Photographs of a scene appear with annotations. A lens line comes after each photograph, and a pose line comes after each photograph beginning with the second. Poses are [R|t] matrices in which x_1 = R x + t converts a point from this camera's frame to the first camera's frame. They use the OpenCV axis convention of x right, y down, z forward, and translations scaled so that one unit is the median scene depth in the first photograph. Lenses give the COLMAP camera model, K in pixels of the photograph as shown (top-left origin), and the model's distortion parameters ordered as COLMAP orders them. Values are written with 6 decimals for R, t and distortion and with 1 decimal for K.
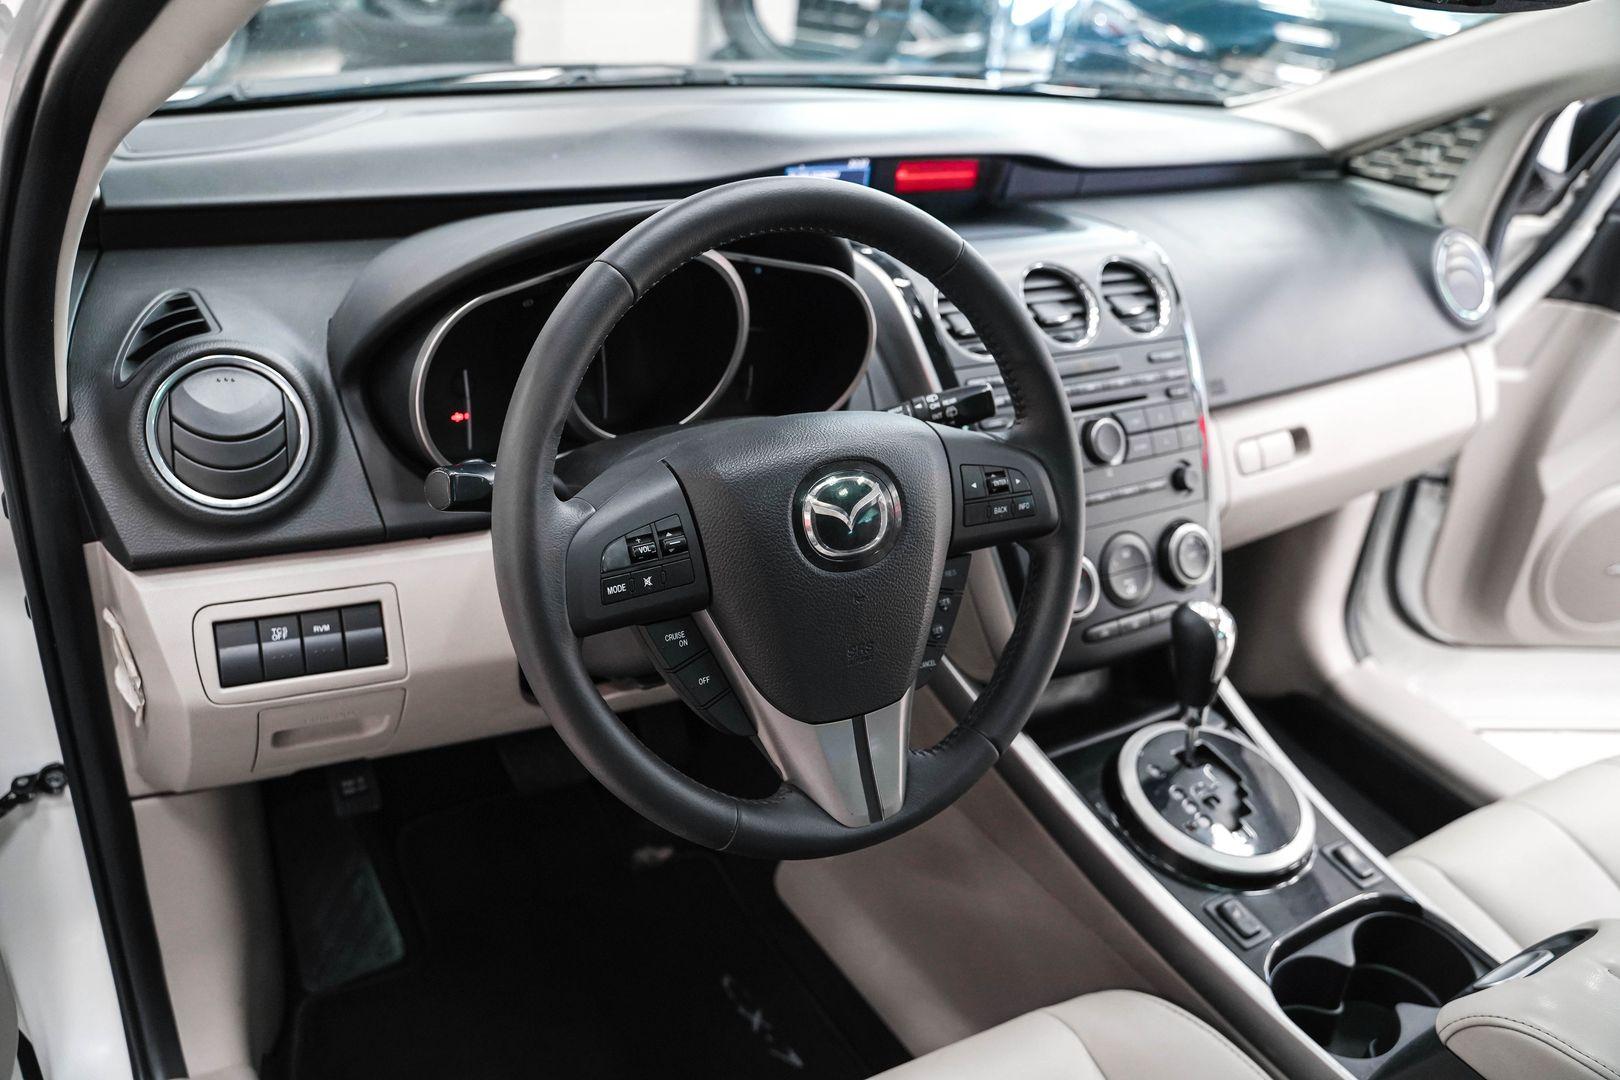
lens RADIAL K [[1317.9, 0, 812.4], [0, 1317.9, 528.7], [0, 0, 1]] dist [-0.120984, 0.092056]
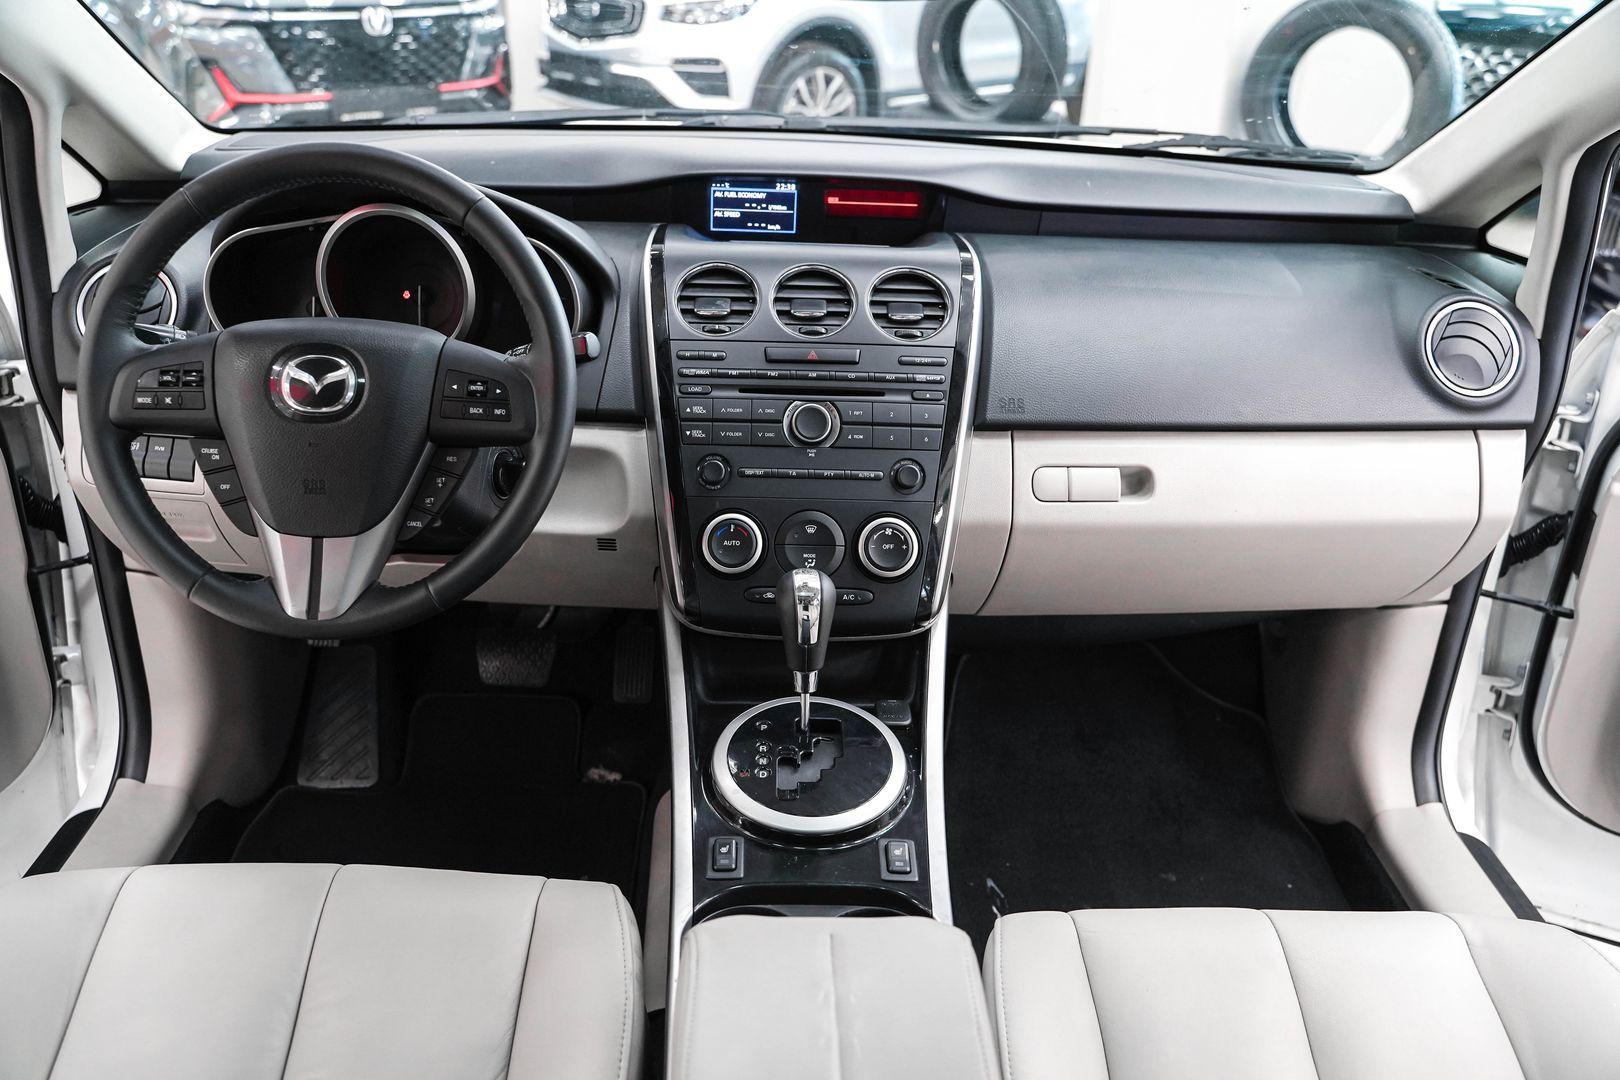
lens RADIAL K [[1317.9, 0, 814.3], [0, 1317.9, 545.9], [0, 0, 1]] dist [-0.120984, 0.092056]
pose [[0.863495, 0.160319, -0.478199, 0.703197], [-0.196403, 0.980178, -0.026039, 0.055089], [0.464546, 0.116404, 0.877865, 0.052921]]
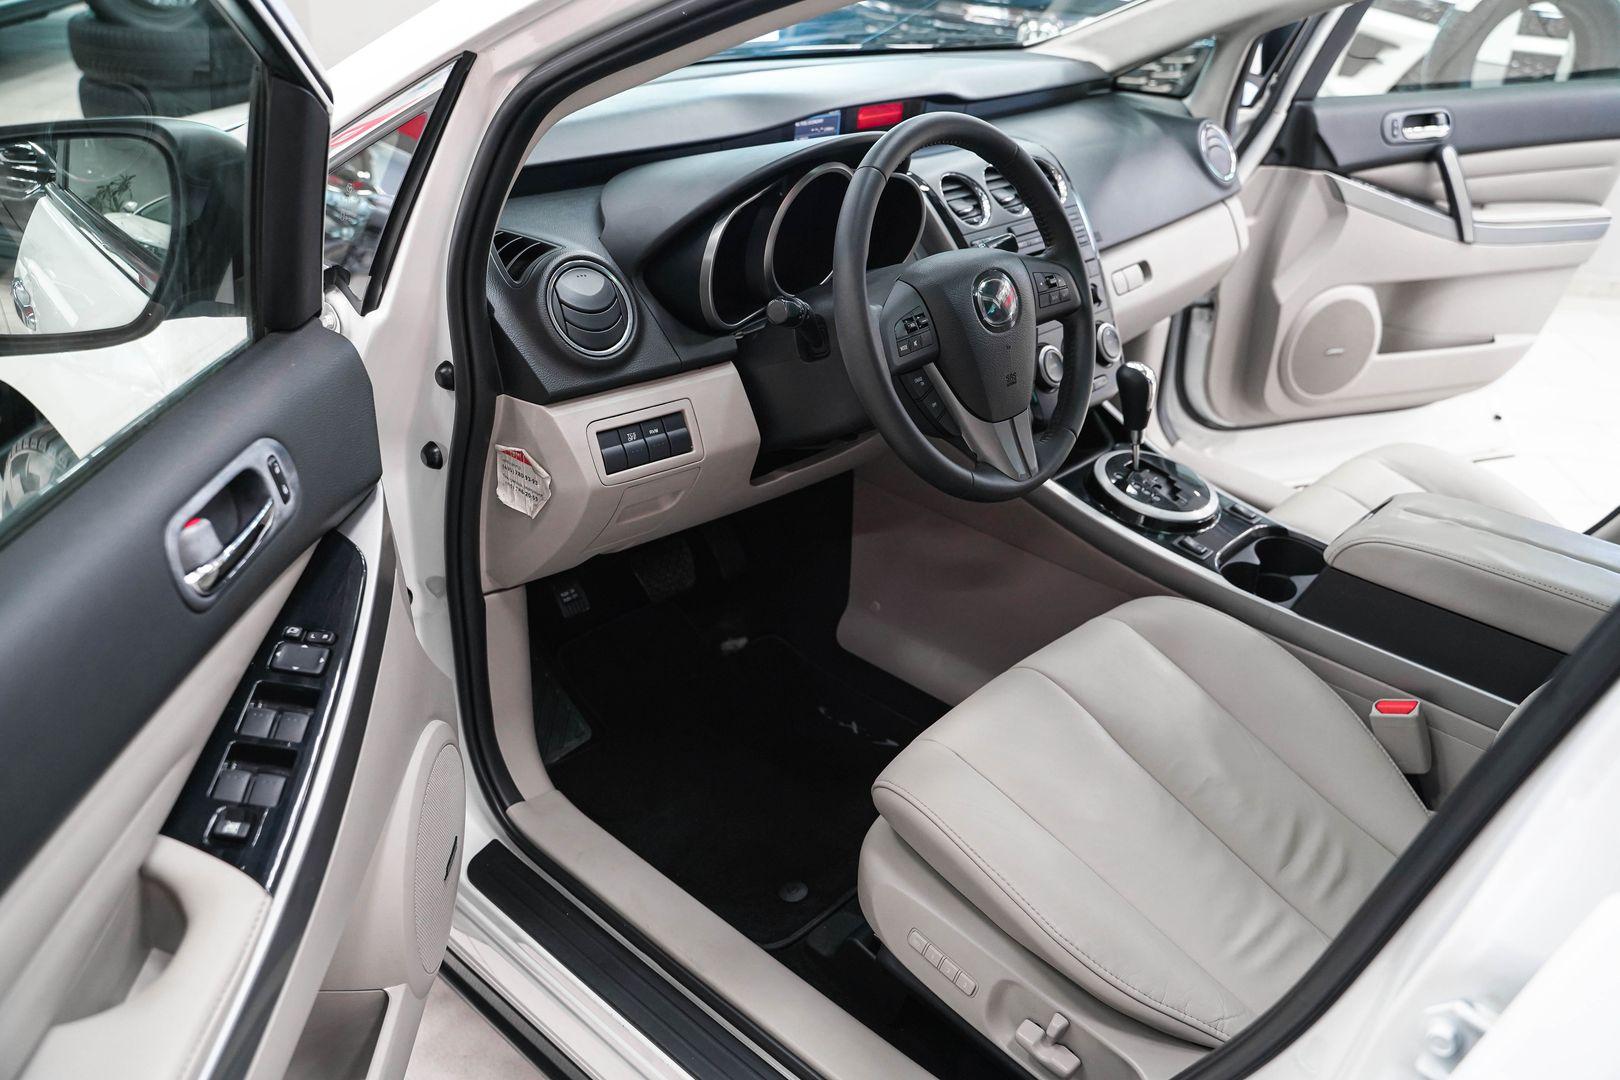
lens RADIAL K [[1317.9, 0, 812.2], [0, 1317.9, 539.9], [0, 0, 1]] dist [-0.120984, 0.092056]
pose [[0.962638, -0.163928, 0.215535, -0.396825], [0.156265, 0.986333, 0.052243, 0.108710], [-0.221153, -0.016610, 0.975098, -0.408361]]
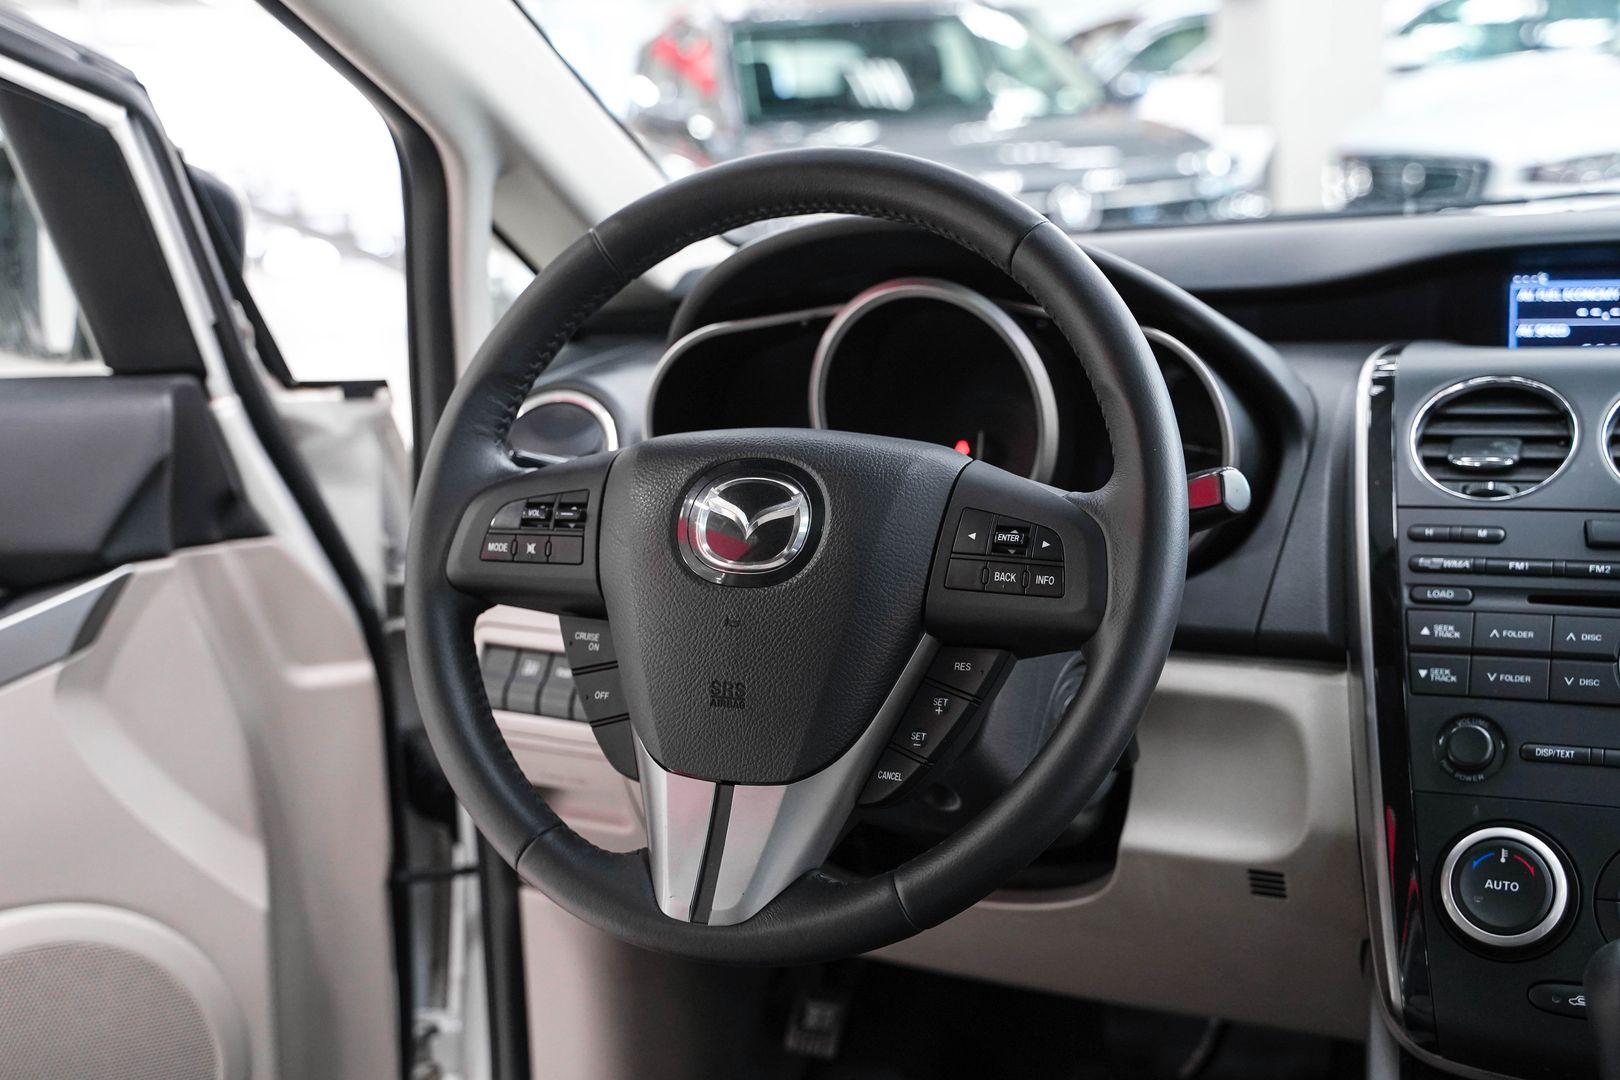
lens RADIAL K [[2041.3, 0, 775.5], [0, 2041.3, 523.1], [0, 0, 1]] dist [0.034343, 0.000000]
pose [[0.543589, 0.034635, -0.838636, 0.678033], [-0.297178, 0.942369, -0.153706, 0.111625], [0.784981, 0.332777, 0.522555, 0.218899]]
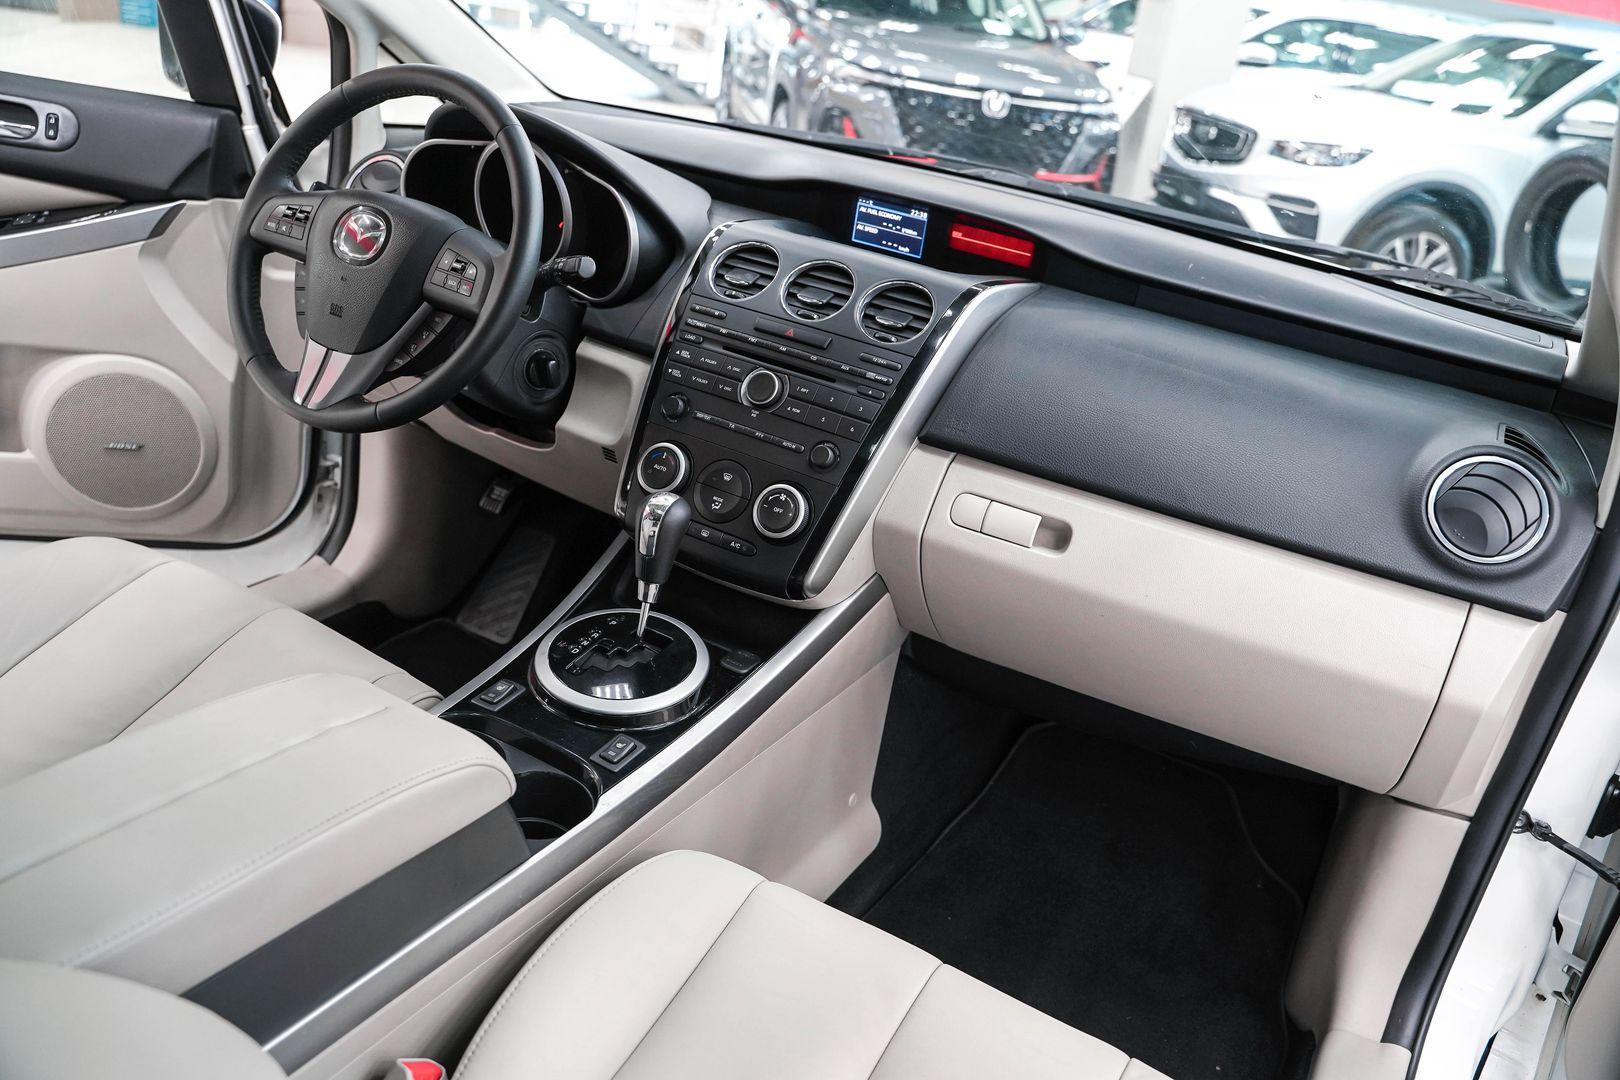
lens RADIAL K [[1317.9, 0, 816.0], [0, 1317.9, 529.6], [0, 0, 1]] dist [-0.120984, 0.092056]
pose [[0.488623, 0.318608, -0.812242, 1.168767], [-0.498227, 0.866123, 0.040023, -0.025962], [0.716253, 0.385124, 0.581946, 0.354732]]
